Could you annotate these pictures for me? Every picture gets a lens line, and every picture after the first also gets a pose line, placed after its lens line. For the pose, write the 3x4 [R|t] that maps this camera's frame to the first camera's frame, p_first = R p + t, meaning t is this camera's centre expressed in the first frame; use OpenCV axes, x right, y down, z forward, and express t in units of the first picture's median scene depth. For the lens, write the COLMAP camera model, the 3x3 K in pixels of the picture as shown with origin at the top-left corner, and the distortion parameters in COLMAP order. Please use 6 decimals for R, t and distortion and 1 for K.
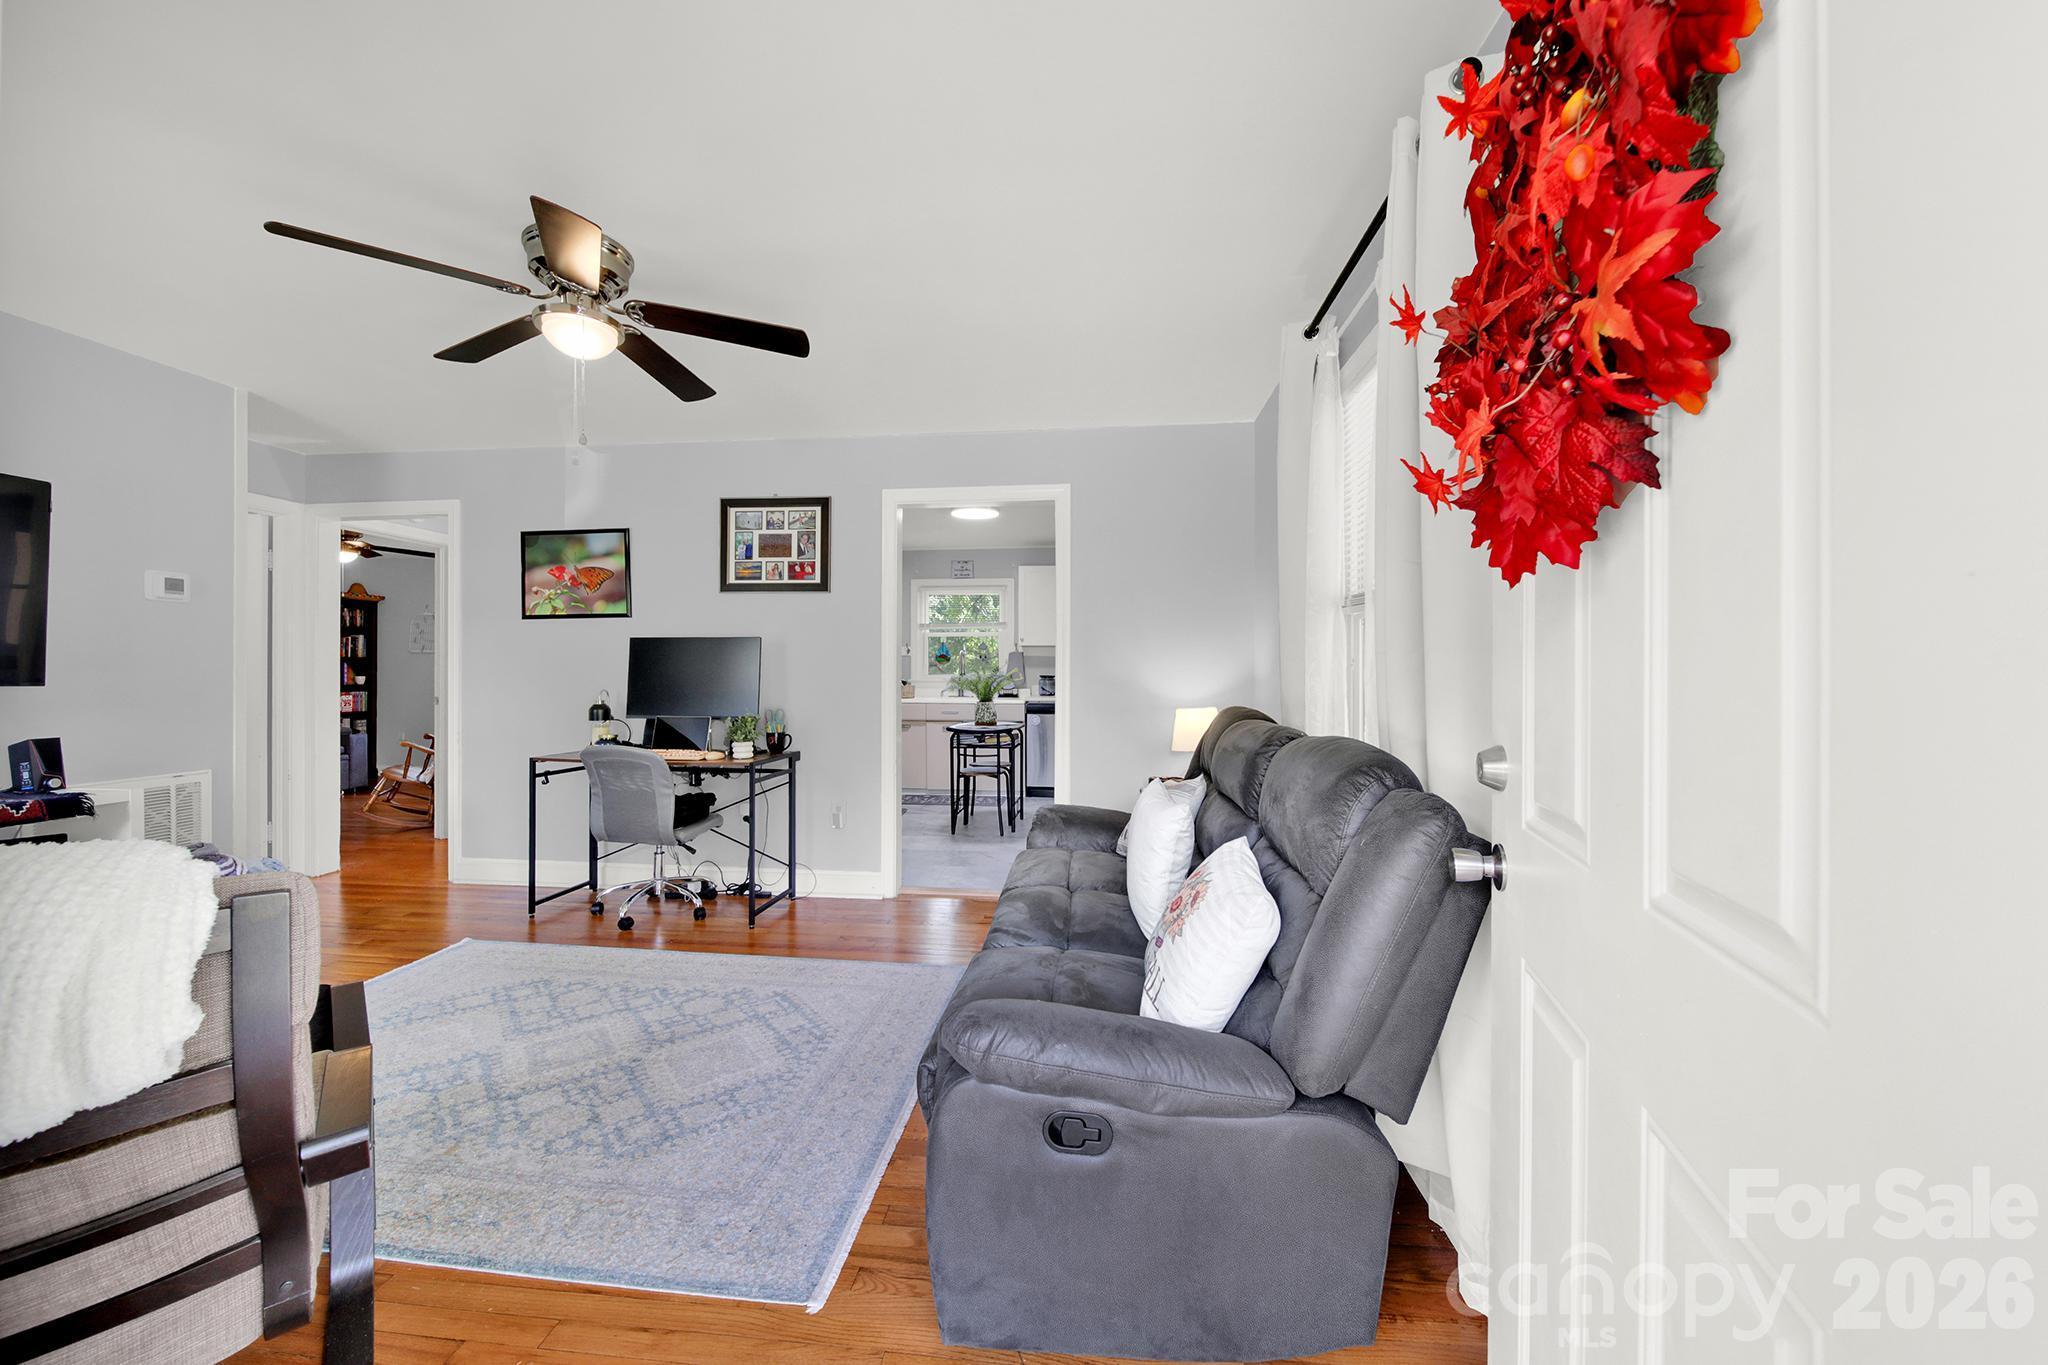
lens RADIAL K [[746.6, 0, 1019.4], [0, 746.6, 679.9], [0, 0, 1]] dist [-0.000208, -0.000006]
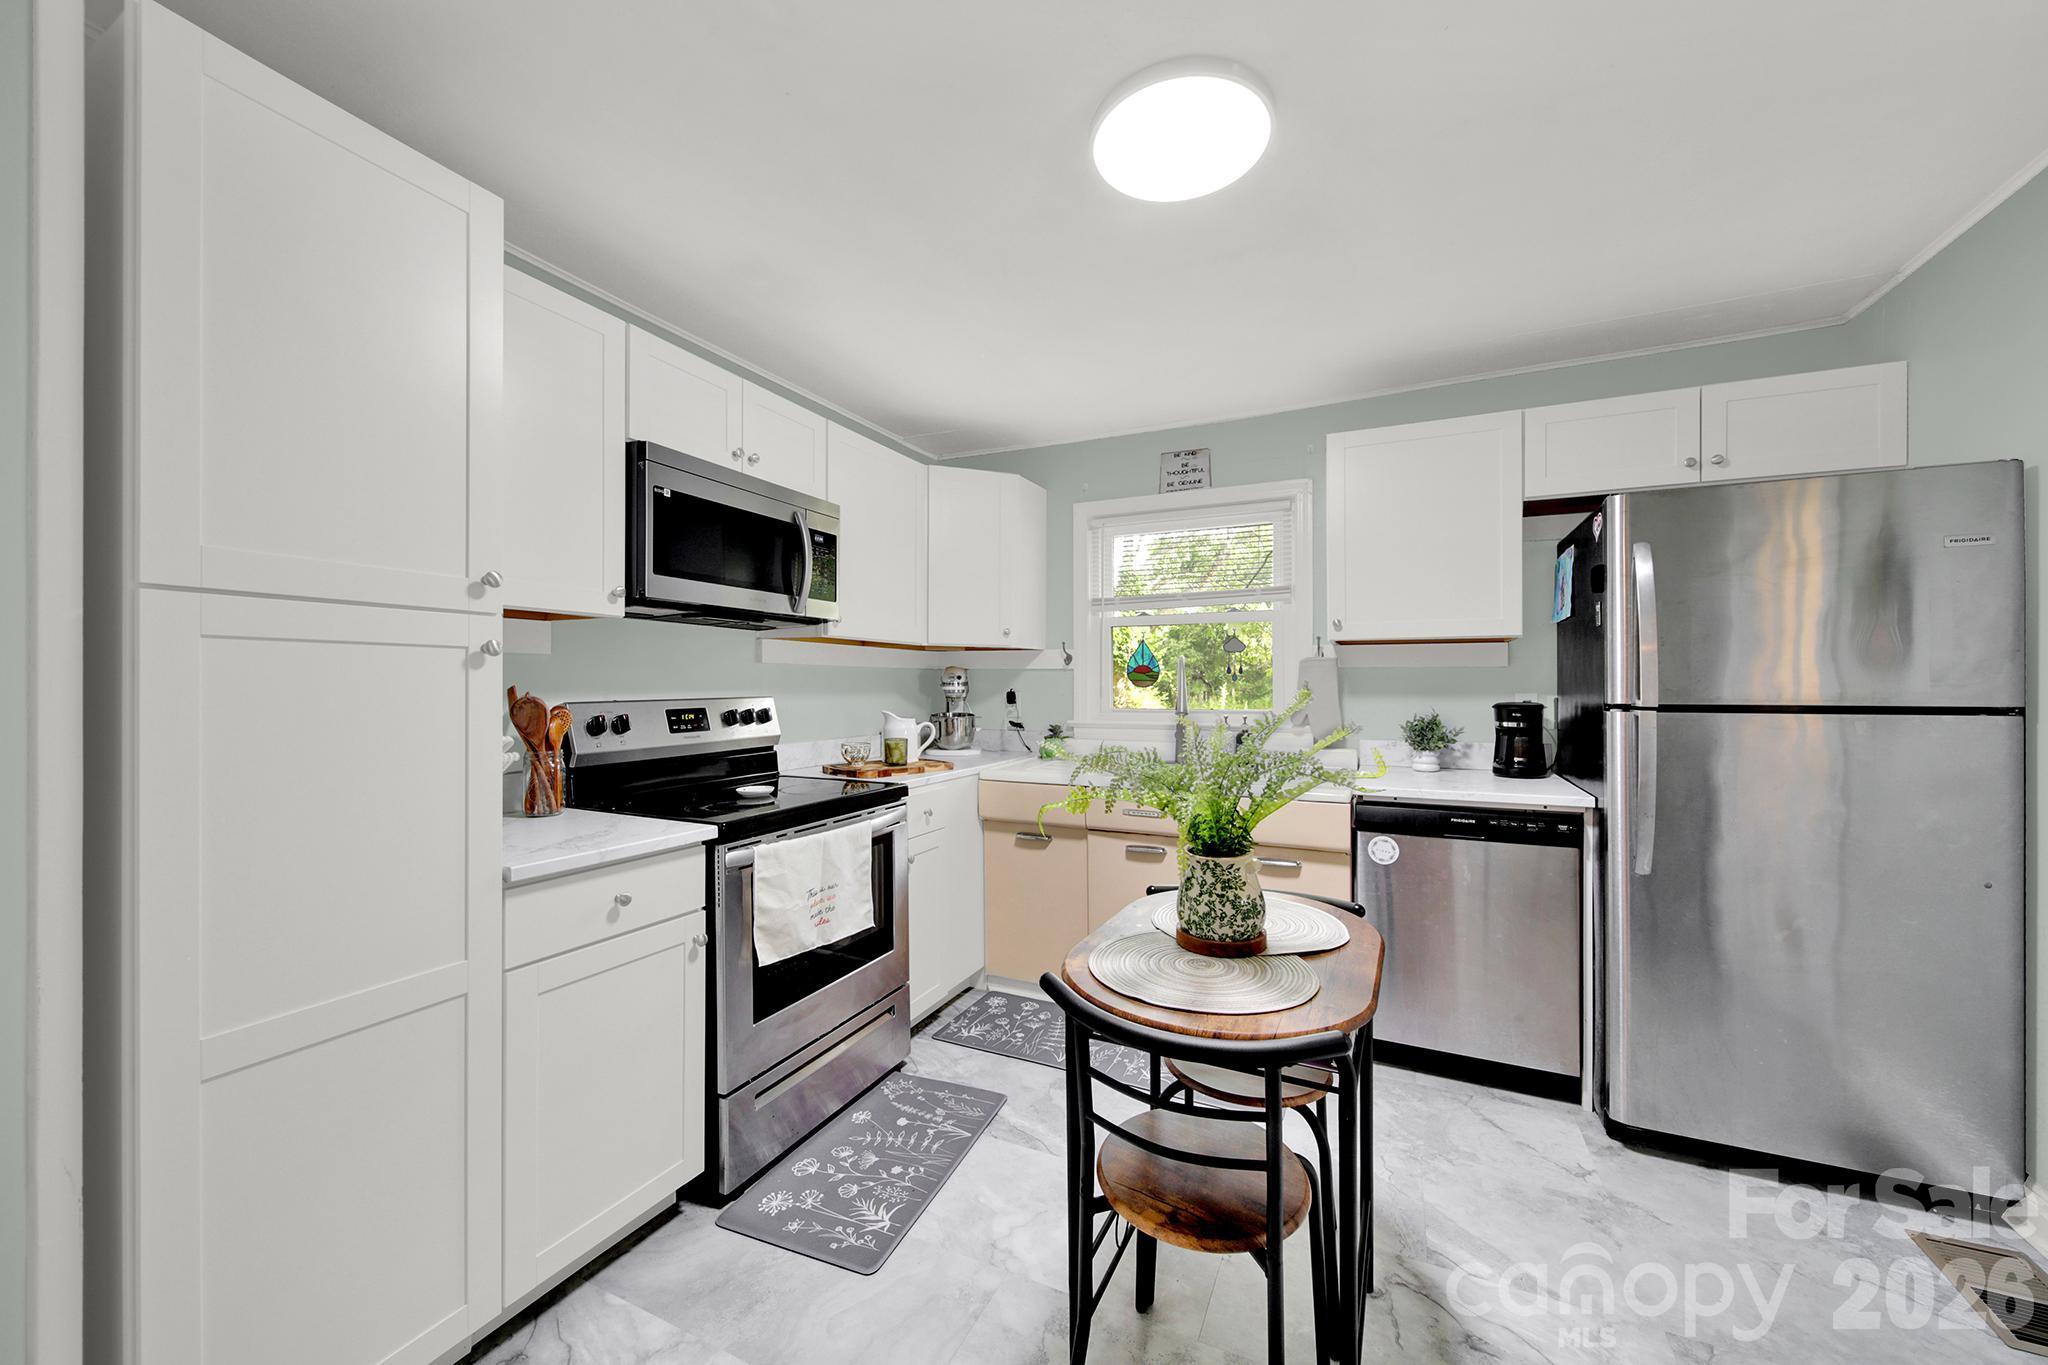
lens RADIAL K [[746.6, 0, 1025.4], [0, 746.6, 683.5], [0, 0, 1]] dist [-0.000208, -0.000006]
pose [[0.941029, 0.002003, -0.338319, -0.017842], [-0.003469, 0.999987, -0.003729, -0.022876], [0.338307, 0.004683, 0.941024, 0.601098]]
